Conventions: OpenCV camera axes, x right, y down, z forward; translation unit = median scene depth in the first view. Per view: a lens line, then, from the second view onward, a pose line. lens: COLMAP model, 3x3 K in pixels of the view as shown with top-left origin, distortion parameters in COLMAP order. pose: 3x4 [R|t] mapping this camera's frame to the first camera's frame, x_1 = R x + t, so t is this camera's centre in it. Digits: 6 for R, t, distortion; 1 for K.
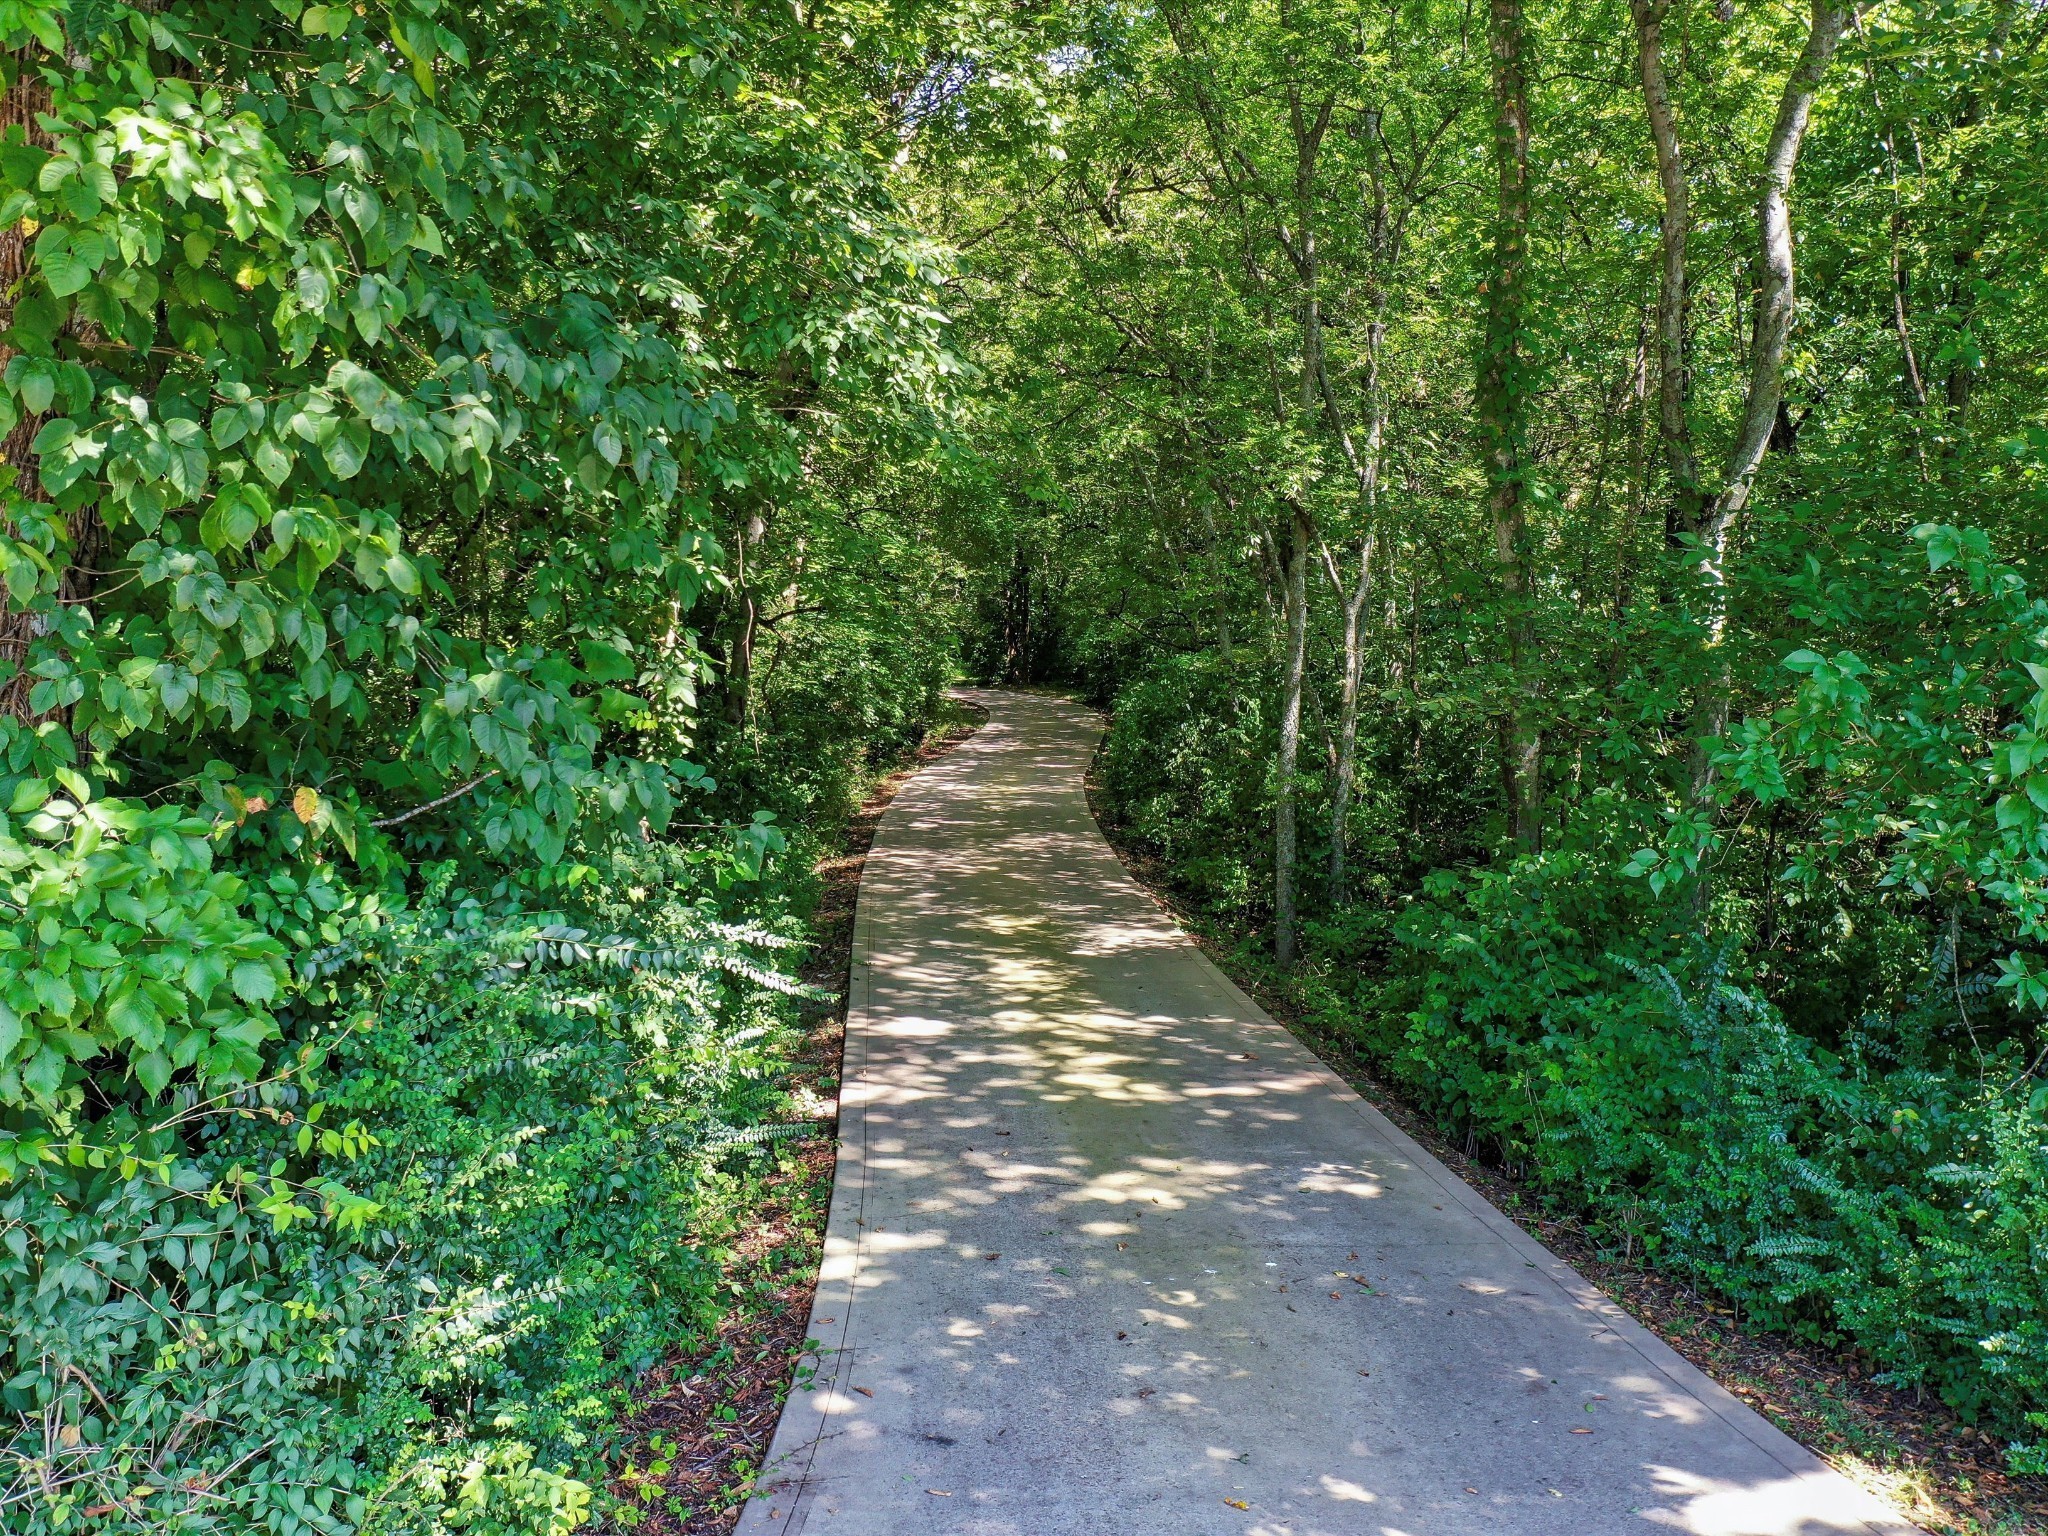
lens RADIAL K [[1698.1, 0, 1024.0], [0, 1698.1, 768.0], [0, 0, 1]] dist [-0.076565, -0.000800]
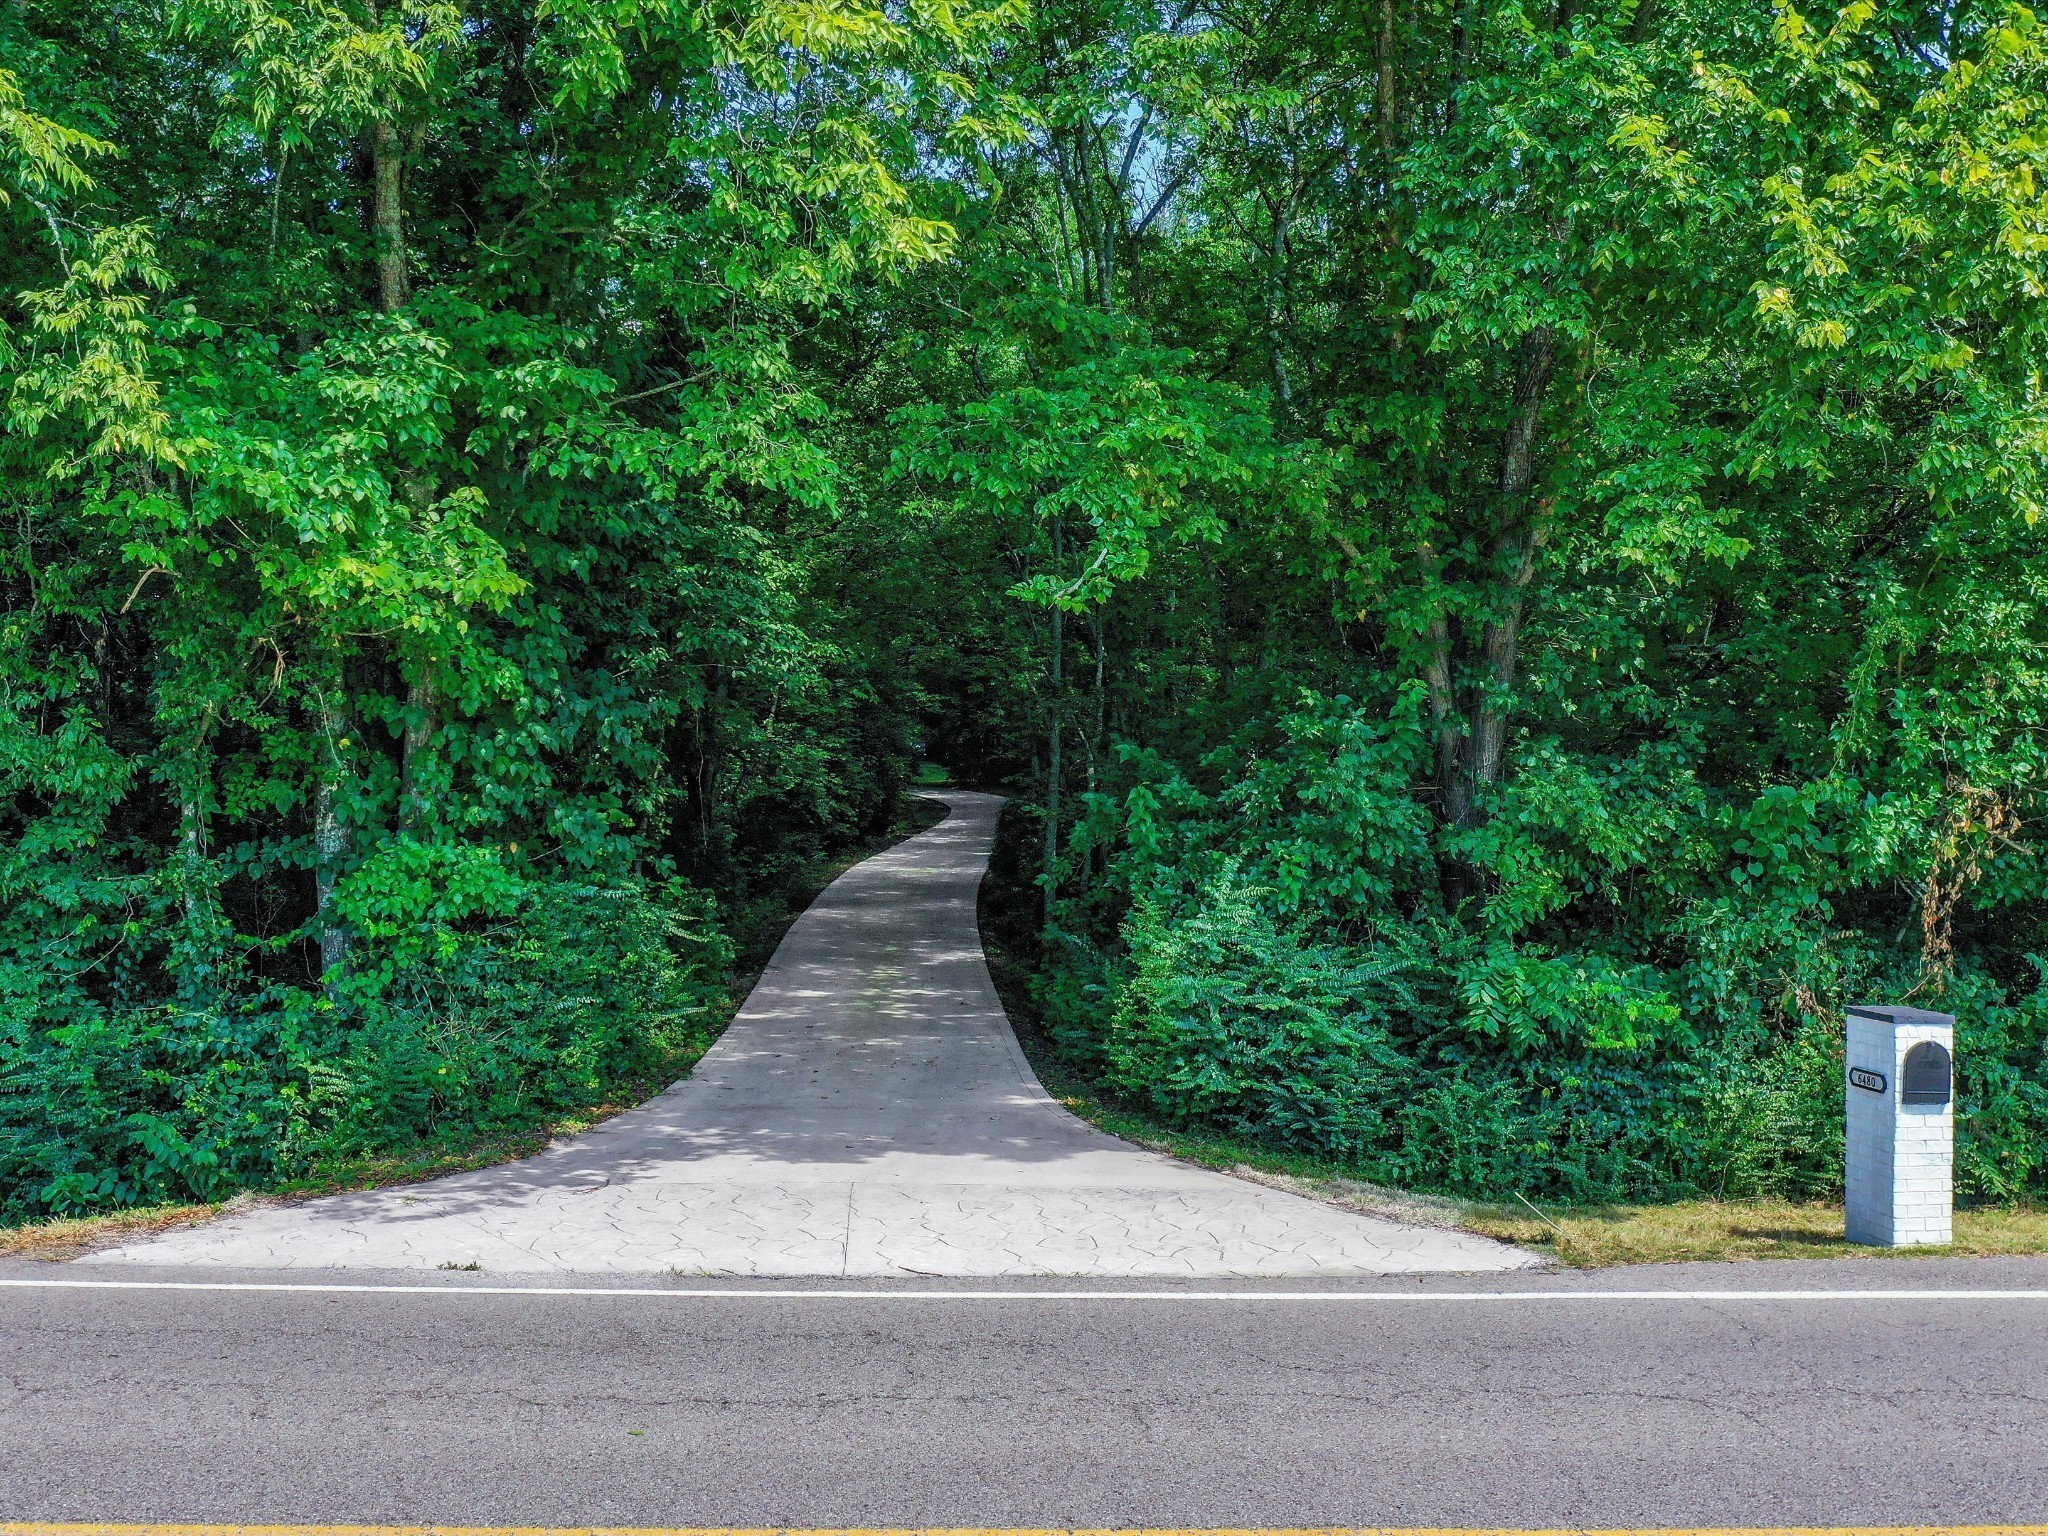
lens RADIAL K [[1698.1, 0, 1024.0], [0, 1698.1, 768.0], [0, 0, 1]] dist [-0.076565, -0.000800]
pose [[0.999810, -0.010141, -0.016622, 0.682107], [0.009190, 0.998371, -0.056304, 0.063332], [0.017166, 0.056141, 0.998275, -2.500912]]
